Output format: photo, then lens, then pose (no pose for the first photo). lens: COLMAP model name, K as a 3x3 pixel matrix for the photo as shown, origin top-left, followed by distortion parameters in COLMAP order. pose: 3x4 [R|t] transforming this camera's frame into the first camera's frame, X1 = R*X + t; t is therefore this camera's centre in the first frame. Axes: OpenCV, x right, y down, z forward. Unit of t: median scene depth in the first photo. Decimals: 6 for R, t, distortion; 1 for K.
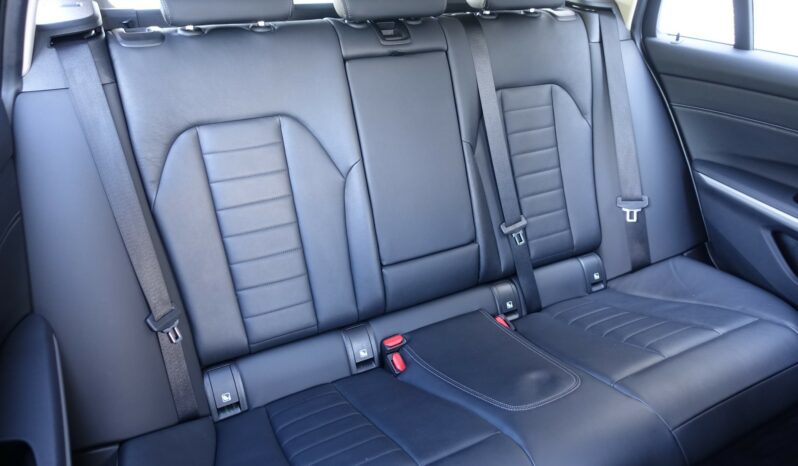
lens RADIAL K [[548.0, 0, 398.3], [0, 548.0, 230.3], [0, 0, 1]] dist [-0.008162, 0.004809]
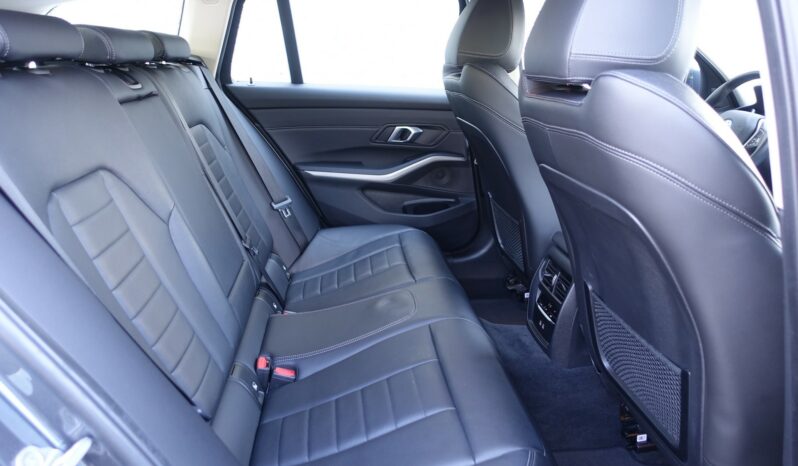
lens RADIAL K [[548.0, 0, 397.9], [0, 548.0, 236.5], [0, 0, 1]] dist [-0.008162, 0.004809]
pose [[0.367418, -0.291653, 0.883144, -0.647573], [0.425581, 0.897037, 0.119185, -0.019221], [-0.826973, 0.332059, 0.453710, 0.224679]]
